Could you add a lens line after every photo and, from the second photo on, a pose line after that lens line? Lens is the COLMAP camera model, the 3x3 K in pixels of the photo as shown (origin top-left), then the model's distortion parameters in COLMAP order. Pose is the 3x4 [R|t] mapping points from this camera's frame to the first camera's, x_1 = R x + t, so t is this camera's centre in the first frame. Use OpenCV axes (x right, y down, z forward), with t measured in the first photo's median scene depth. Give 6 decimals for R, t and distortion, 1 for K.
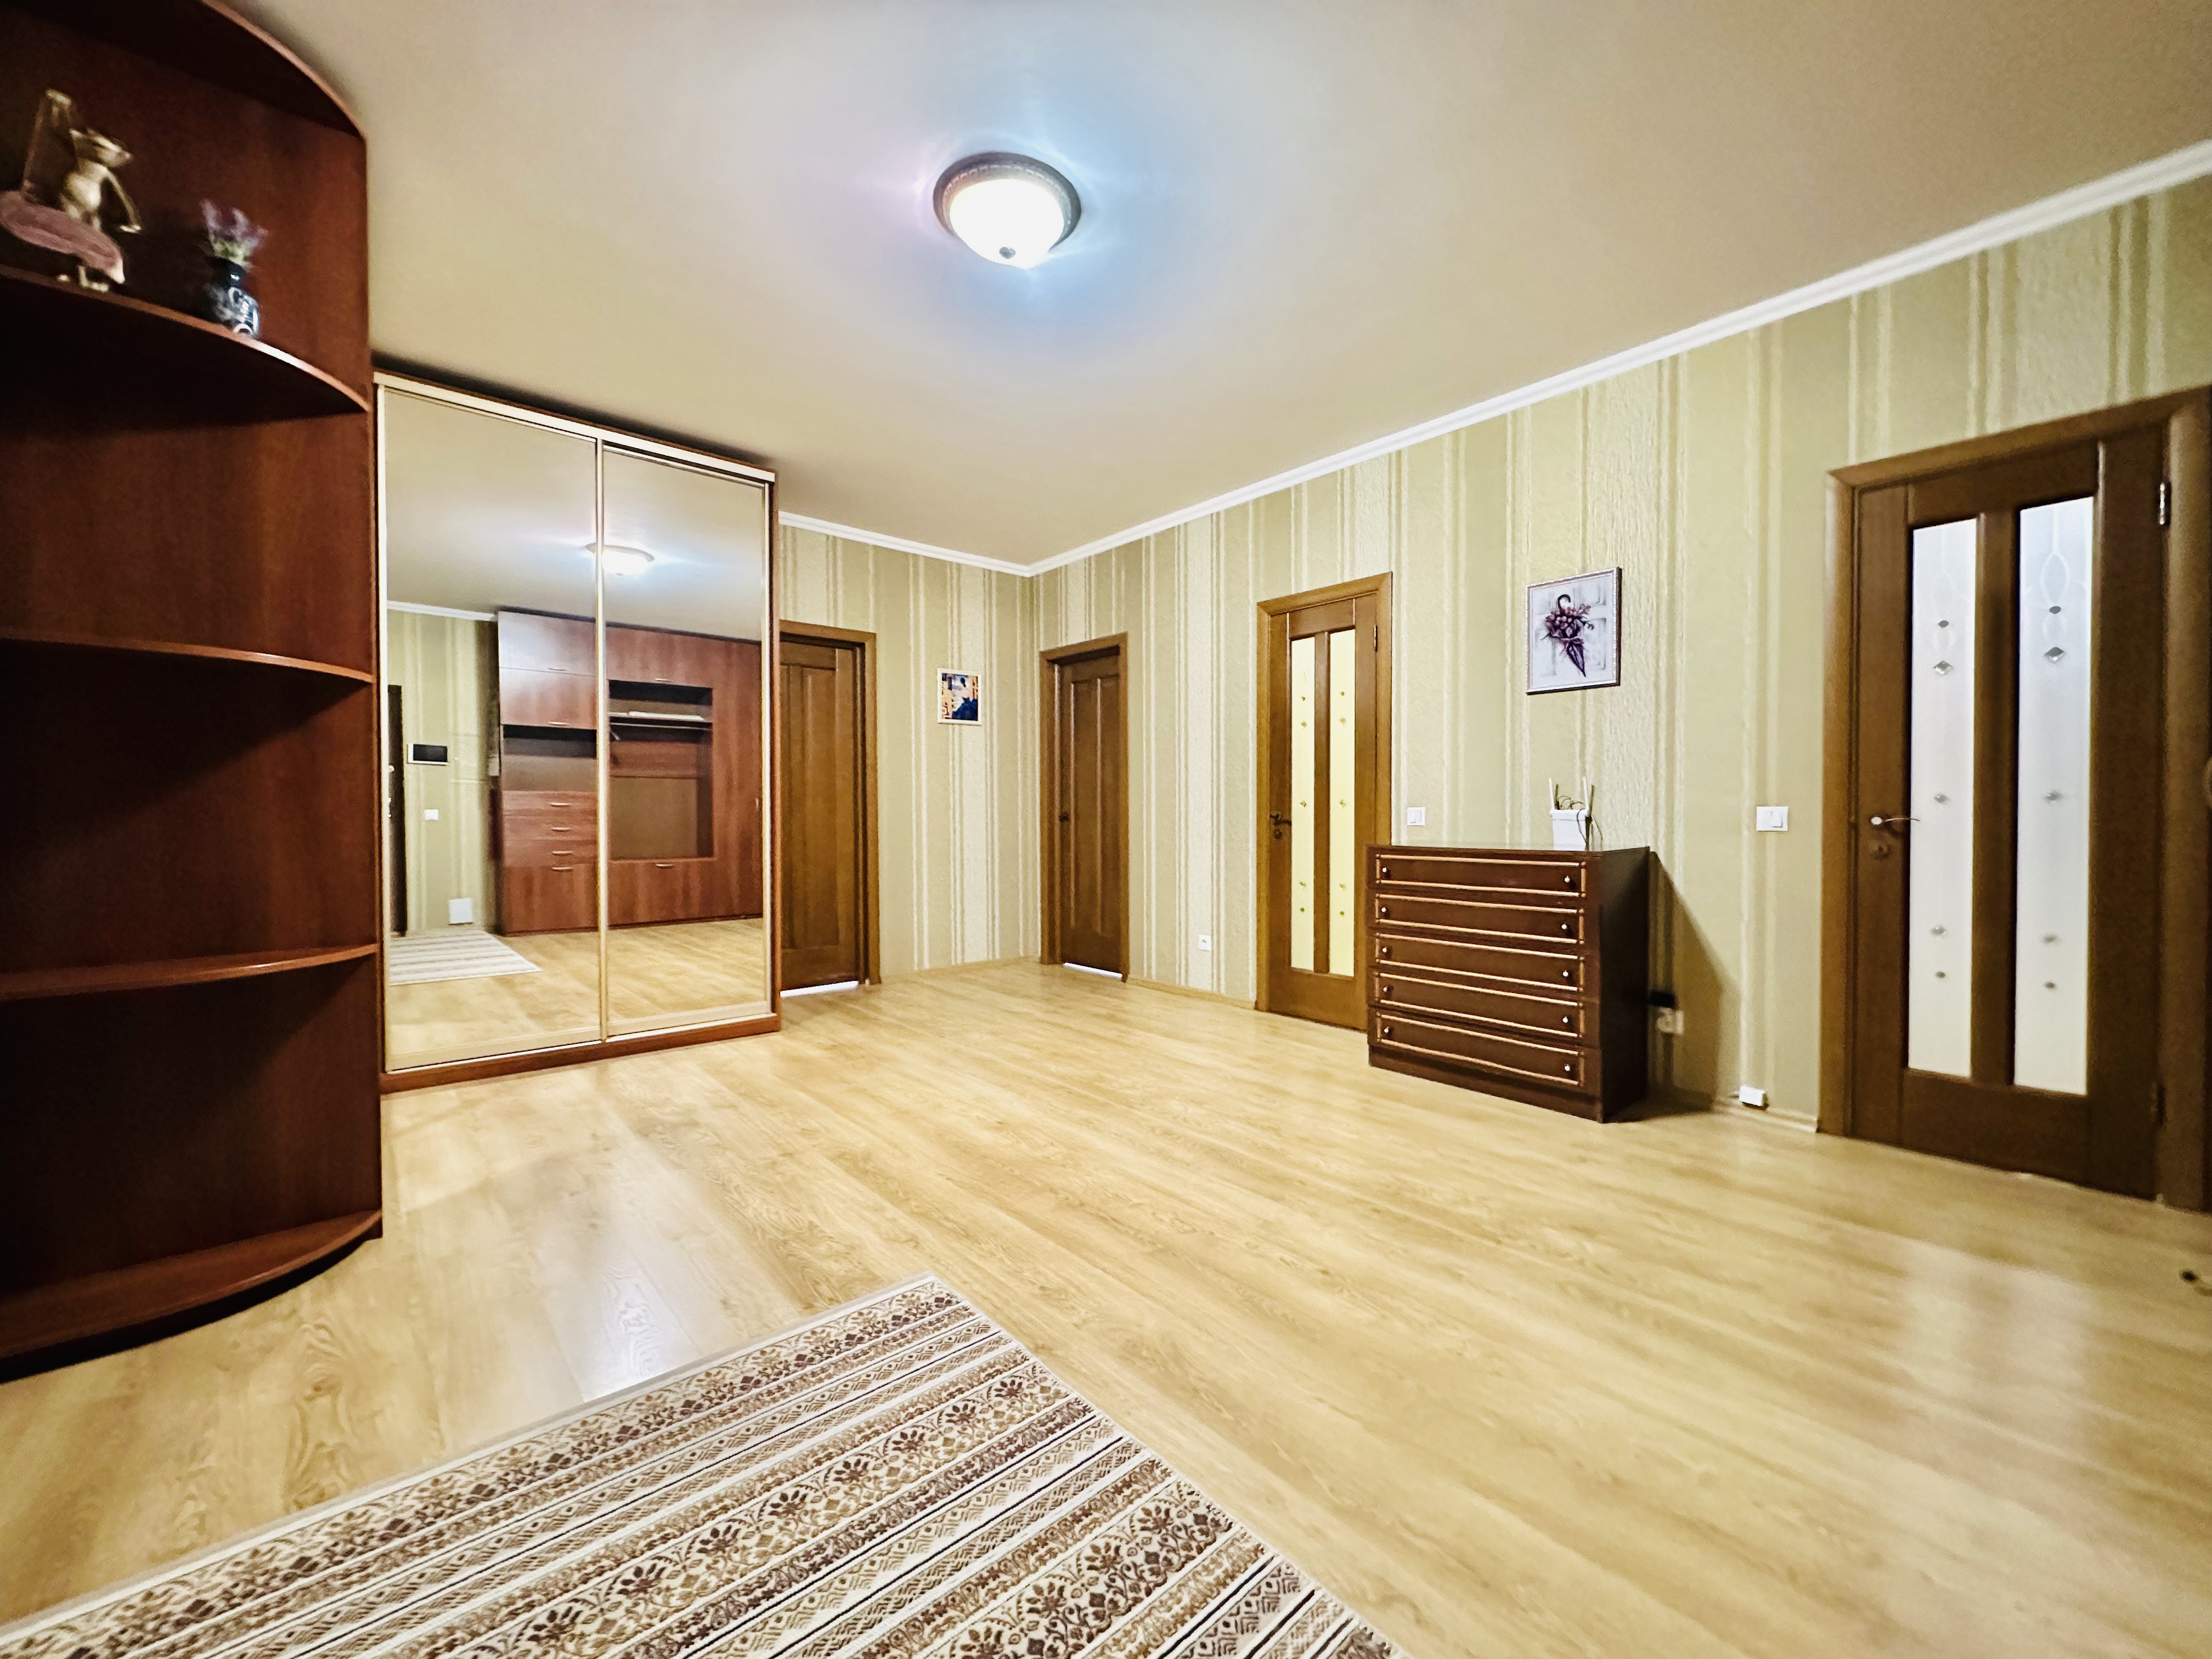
lens RADIAL K [[881.7, 0, 1106.4], [0, 881.7, 830.8], [0, 0, 1]] dist [-0.004509, -0.000002]
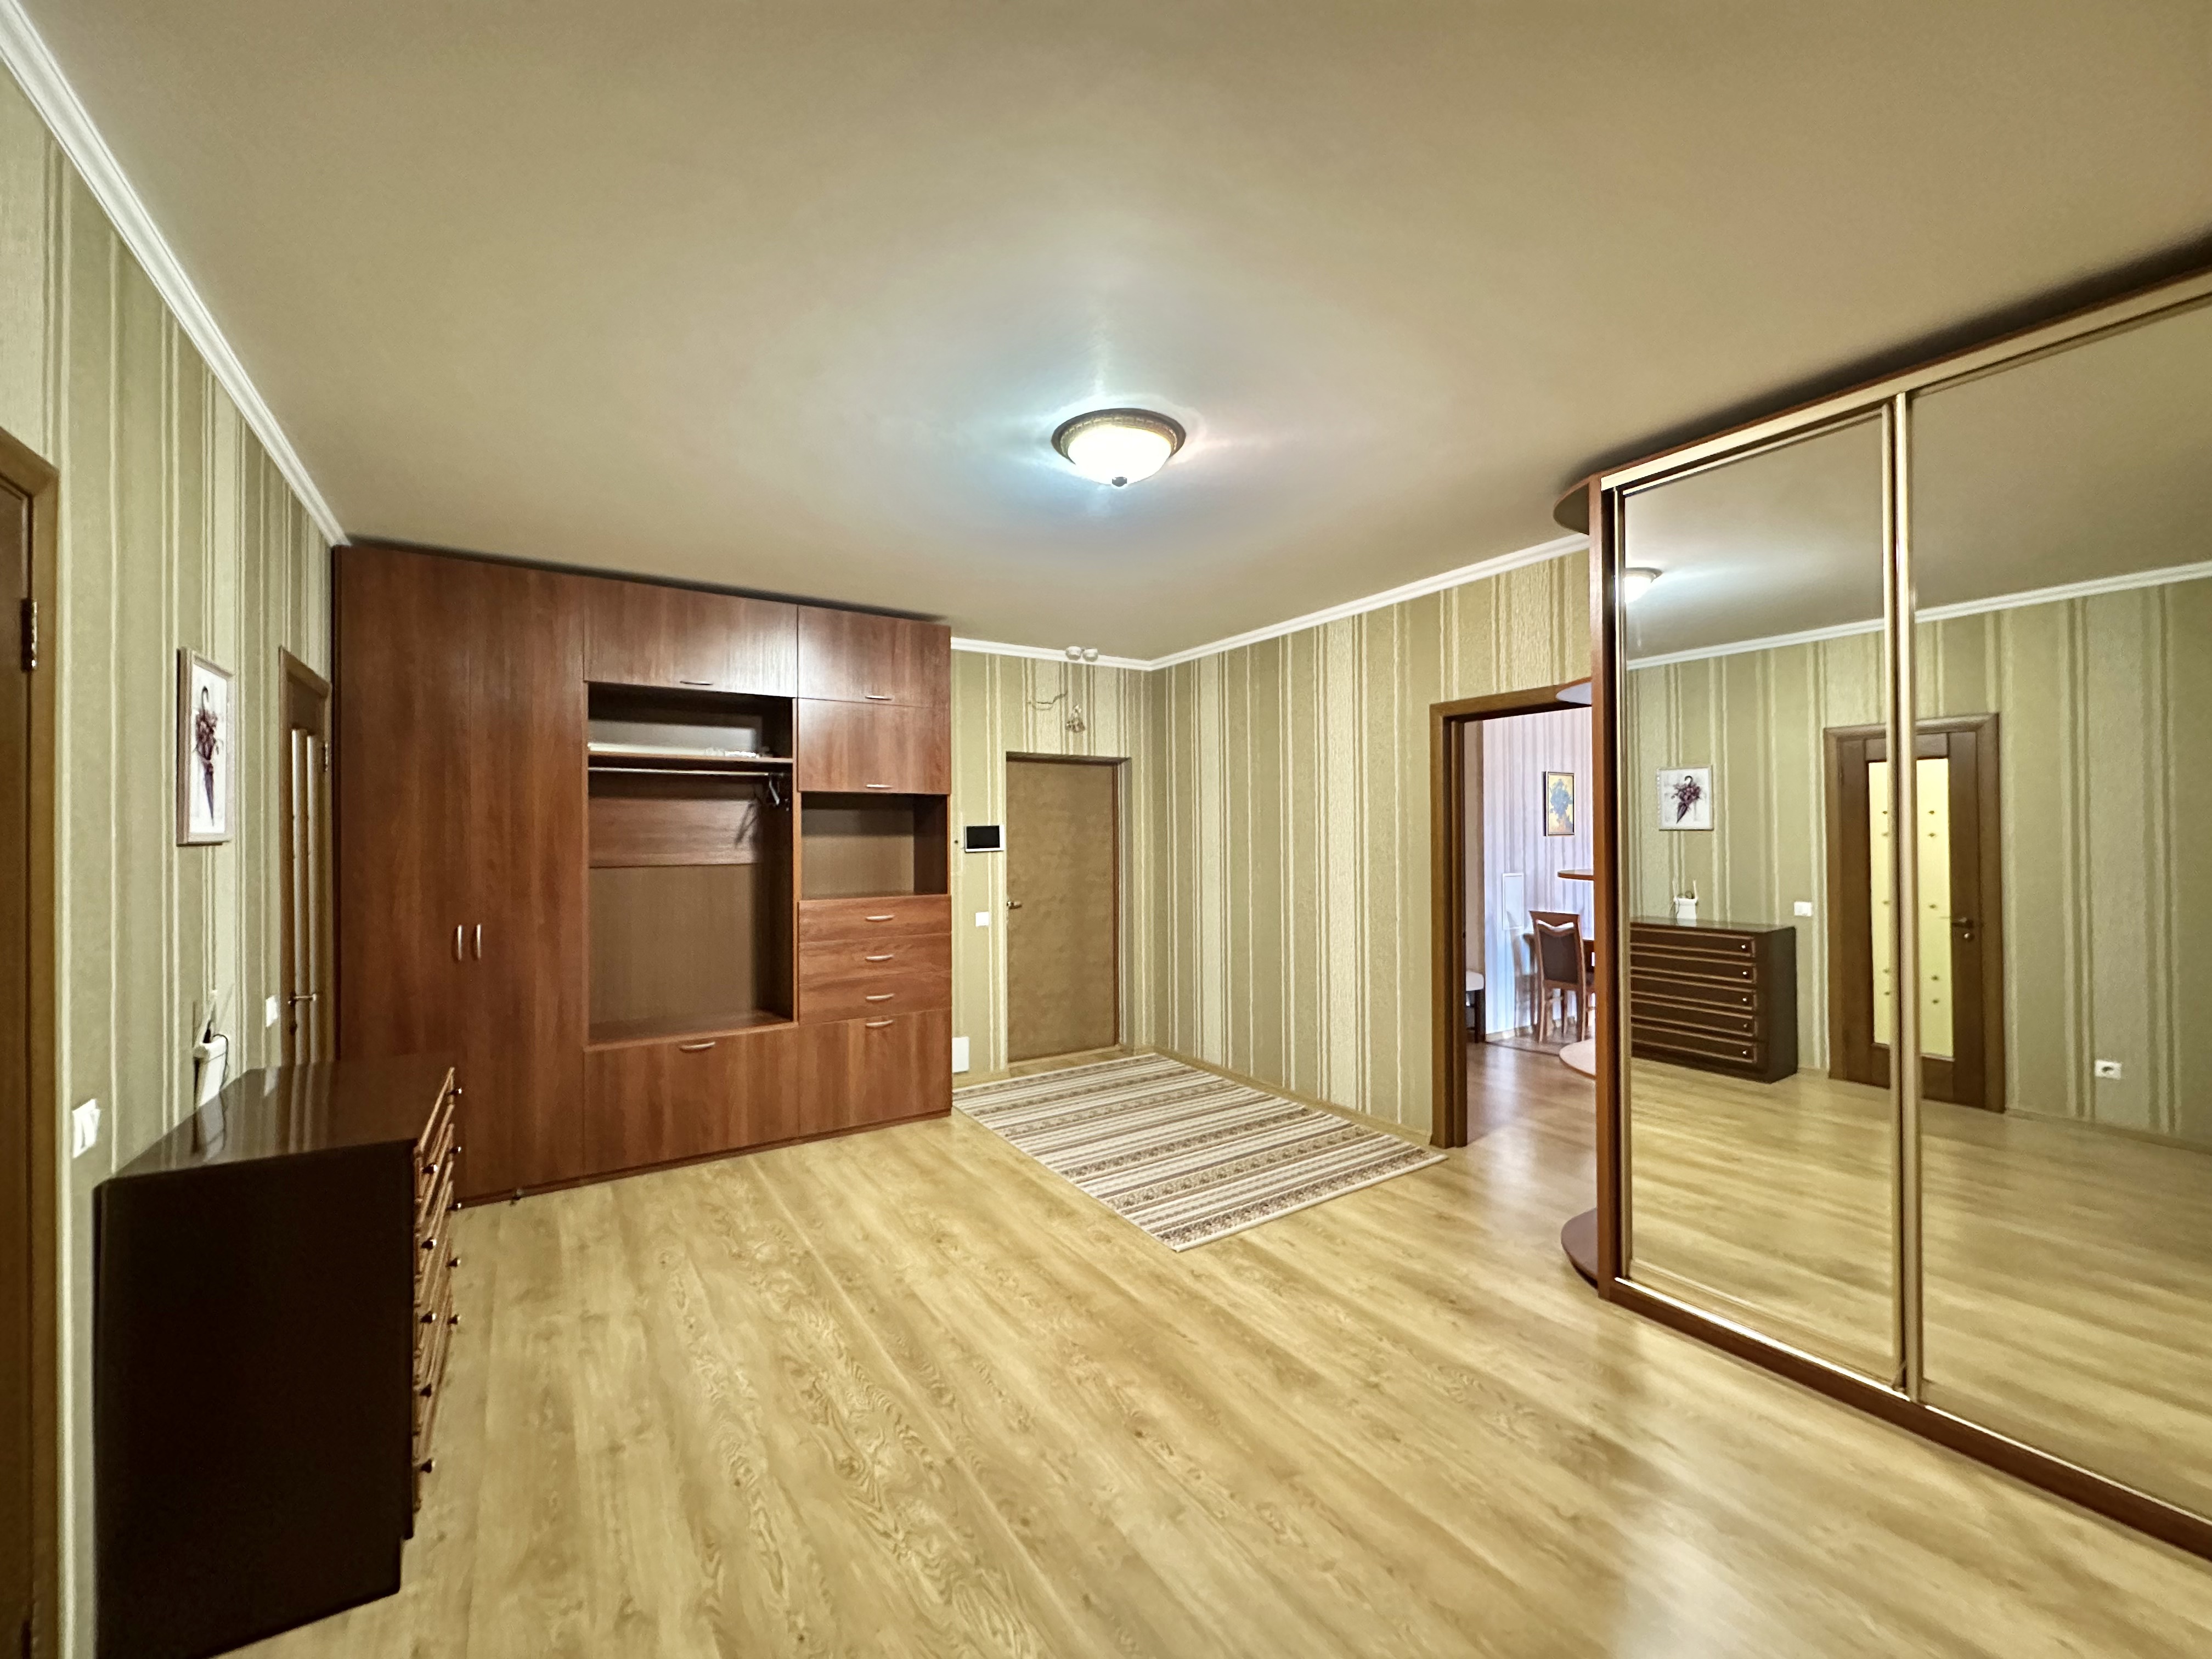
lens RADIAL K [[881.7, 0, 1106.4], [0, 881.7, 830.8], [0, 0, 1]] dist [-0.004509, -0.000002]
pose [[-0.990151, 0.011383, 0.139542, -0.237254], [0.013393, 0.999820, 0.013474, -0.226437], [-0.139363, 0.015210, -0.990124, 2.027029]]
